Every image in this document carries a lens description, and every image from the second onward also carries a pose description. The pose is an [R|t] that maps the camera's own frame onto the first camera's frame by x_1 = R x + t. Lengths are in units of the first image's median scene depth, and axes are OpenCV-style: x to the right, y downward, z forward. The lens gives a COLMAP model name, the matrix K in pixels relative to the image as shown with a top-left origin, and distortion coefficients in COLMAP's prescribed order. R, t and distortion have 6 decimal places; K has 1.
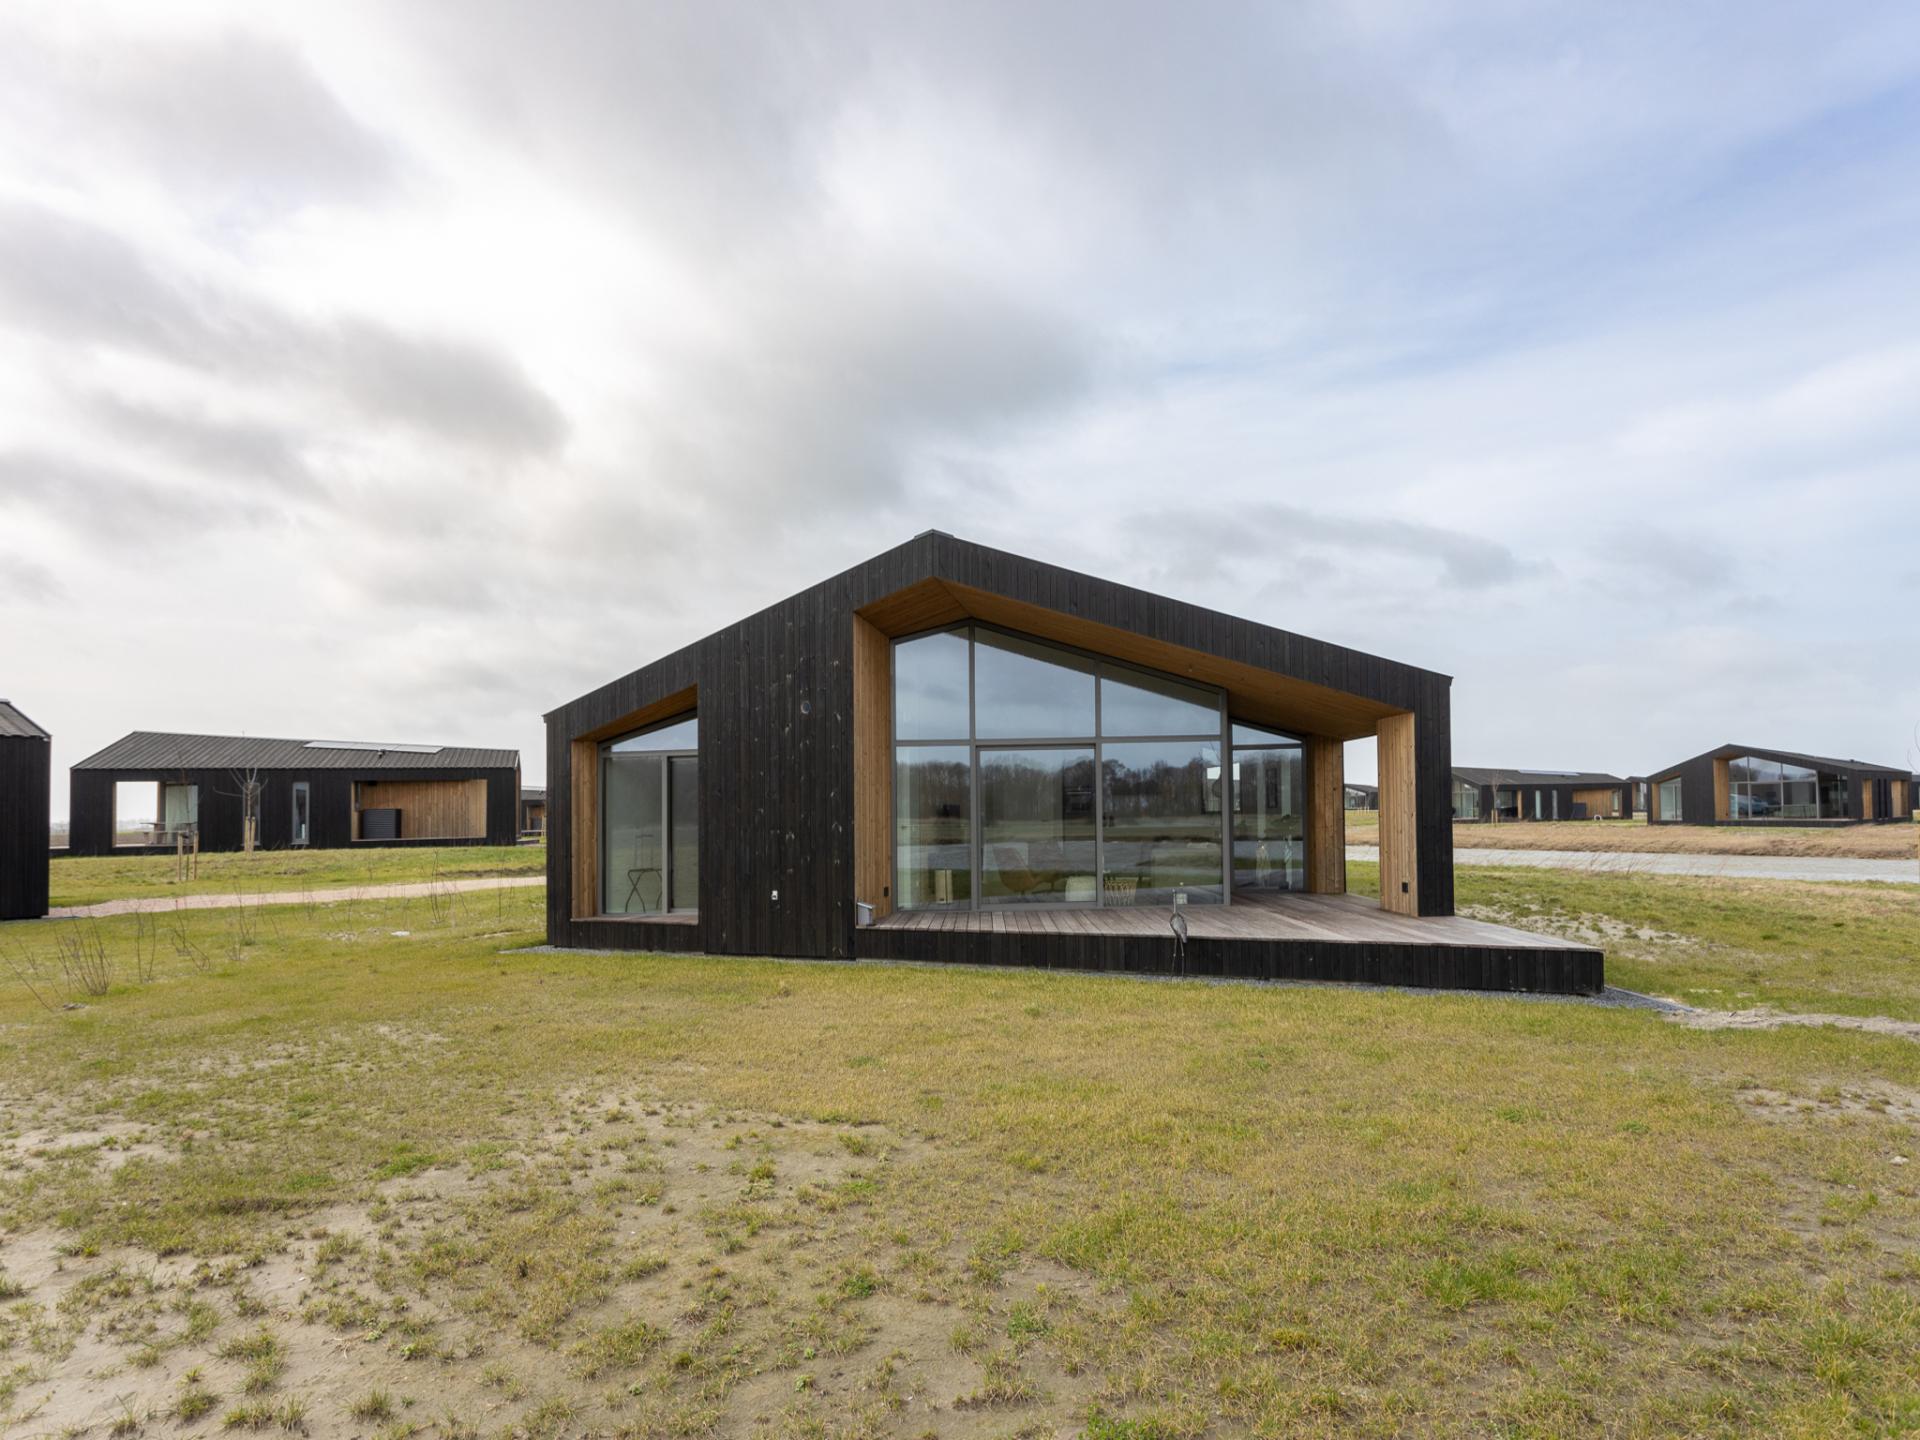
lens RADIAL K [[1214.1, 0, 1059.2], [0, 1214.1, 678.5], [0, 0, 1]] dist [-0.010610, 0.007646]
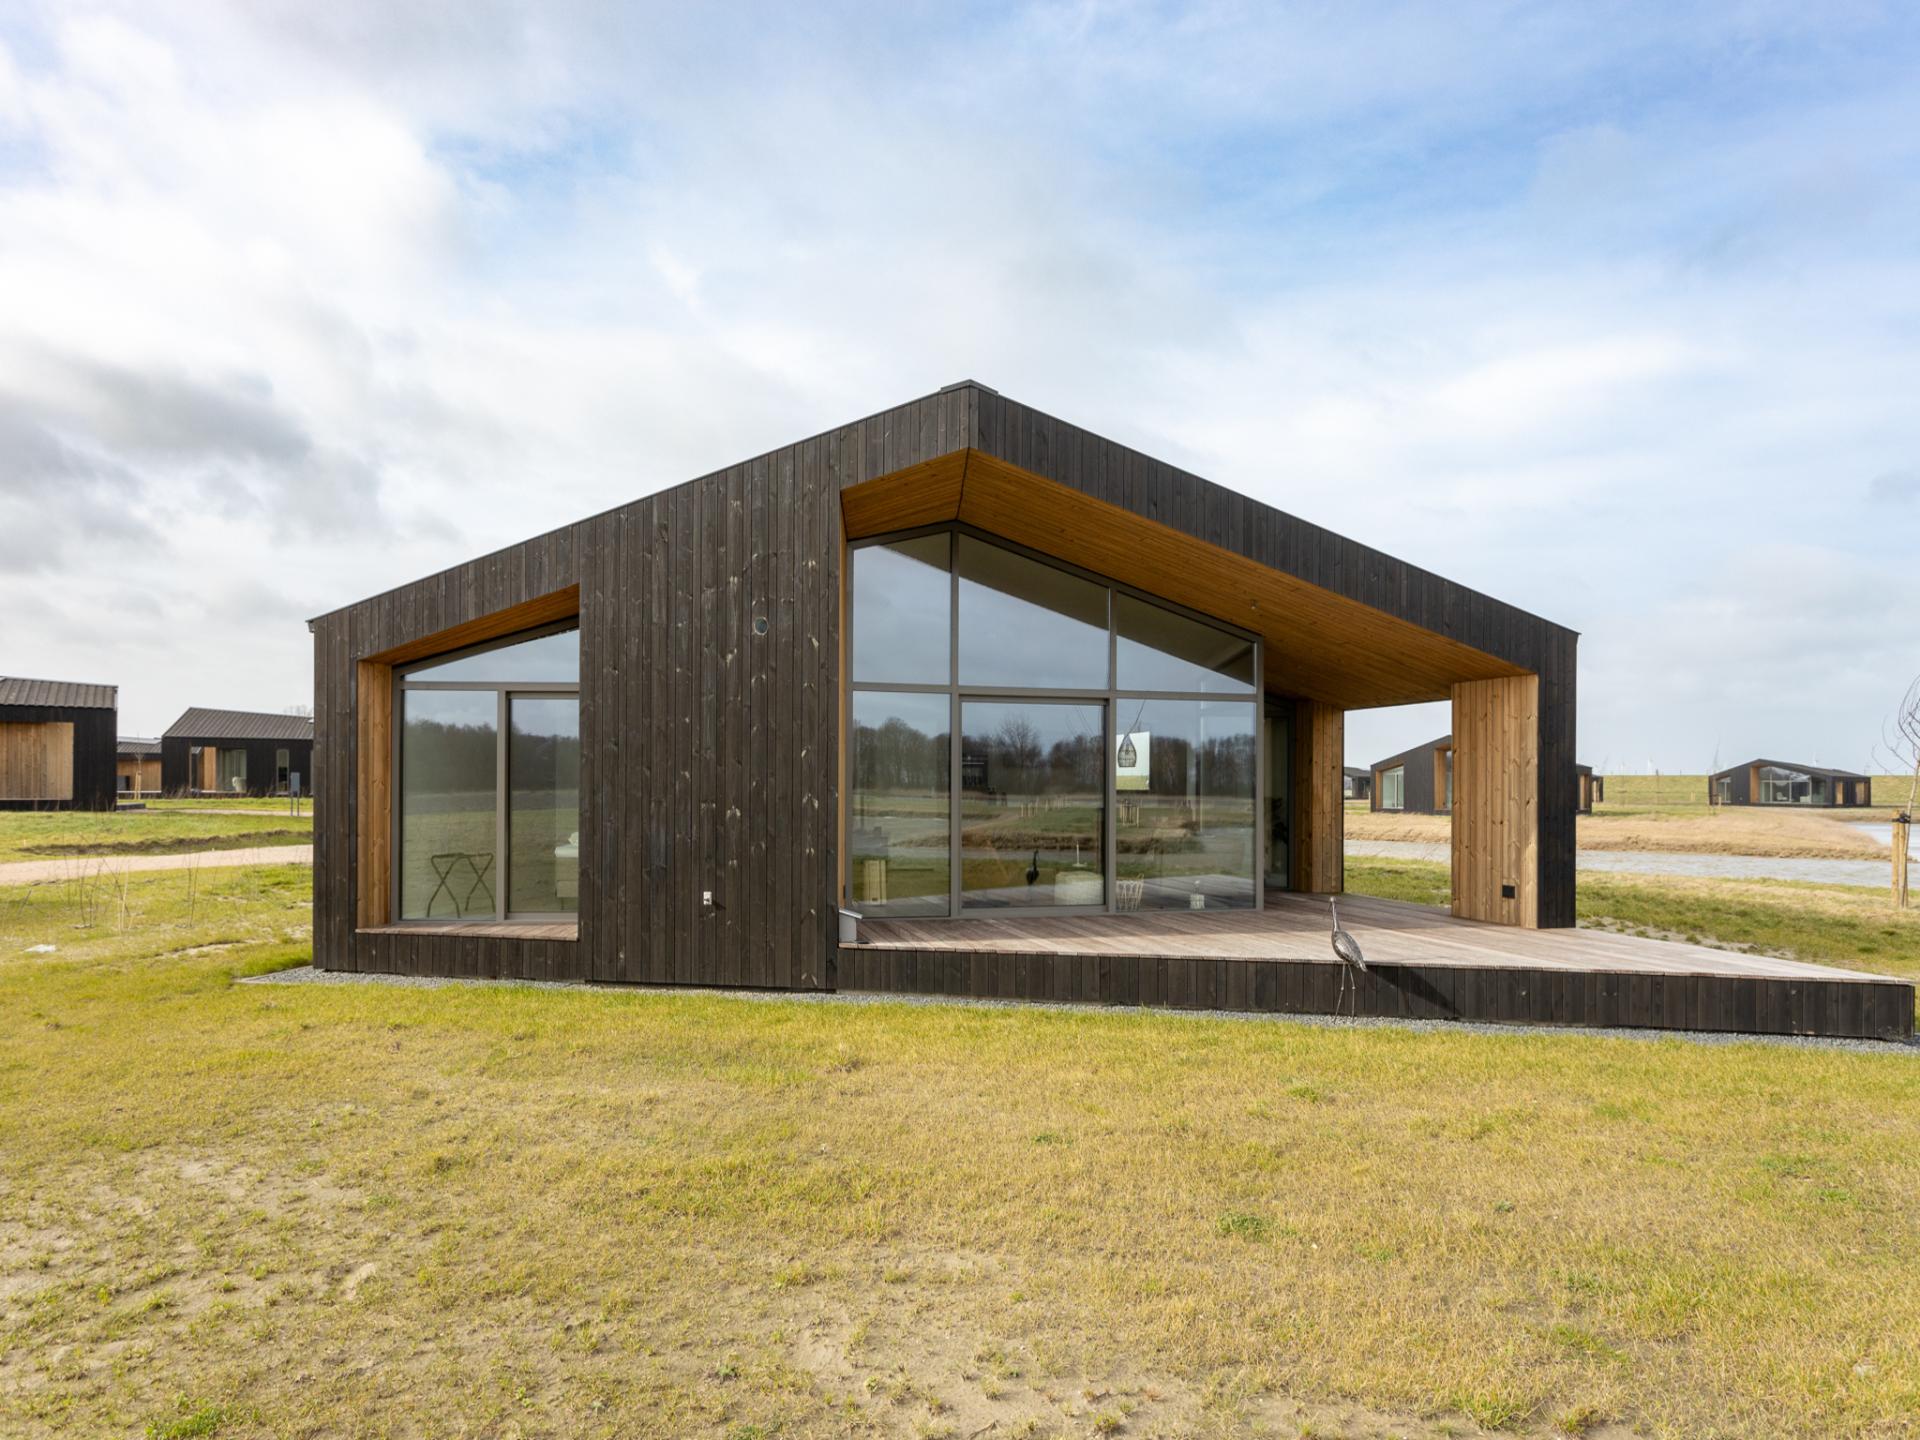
lens RADIAL K [[1252.5, 0, 997.0], [0, 1252.5, 710.9], [0, 0, 1]] dist [-0.009286, 0.005165]
pose [[0.970994, 0.039581, 0.235806, -0.239663], [-0.050910, 0.997813, 0.042149, 0.034169], [-0.233622, -0.052932, 0.970886, 0.274174]]
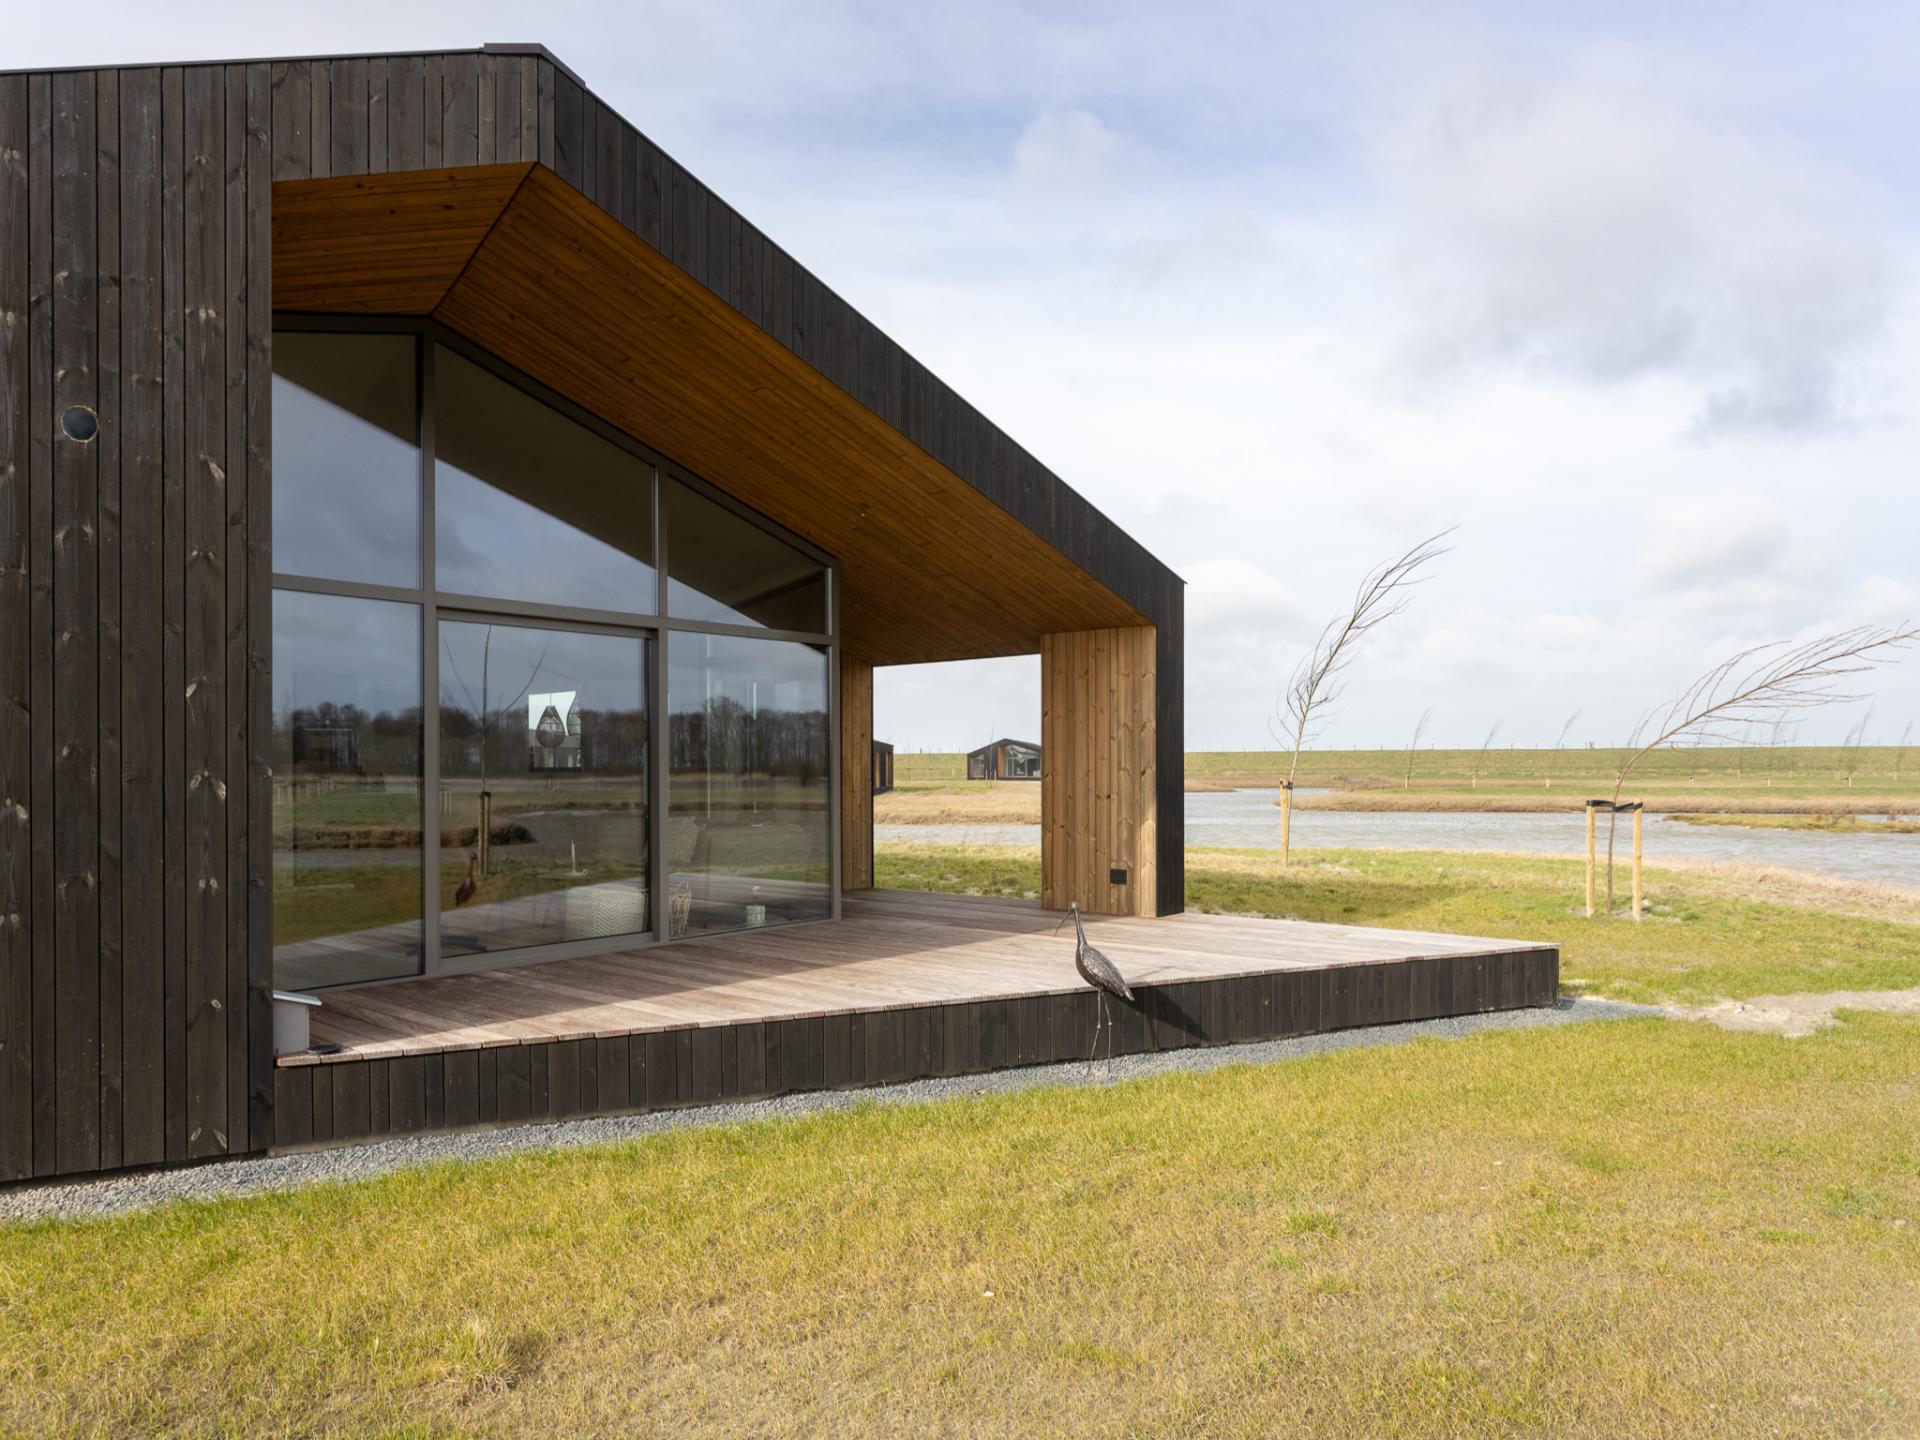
lens RADIAL K [[1214.1, 0, 971.6], [0, 1214.1, 735.8], [0, 0, 1]] dist [-0.010610, 0.007646]
pose [[0.658661, 0.035889, 0.751583, -0.287586], [-0.089174, 0.995546, 0.030610, 0.074762], [-0.747137, -0.087183, 0.658927, 0.583923]]
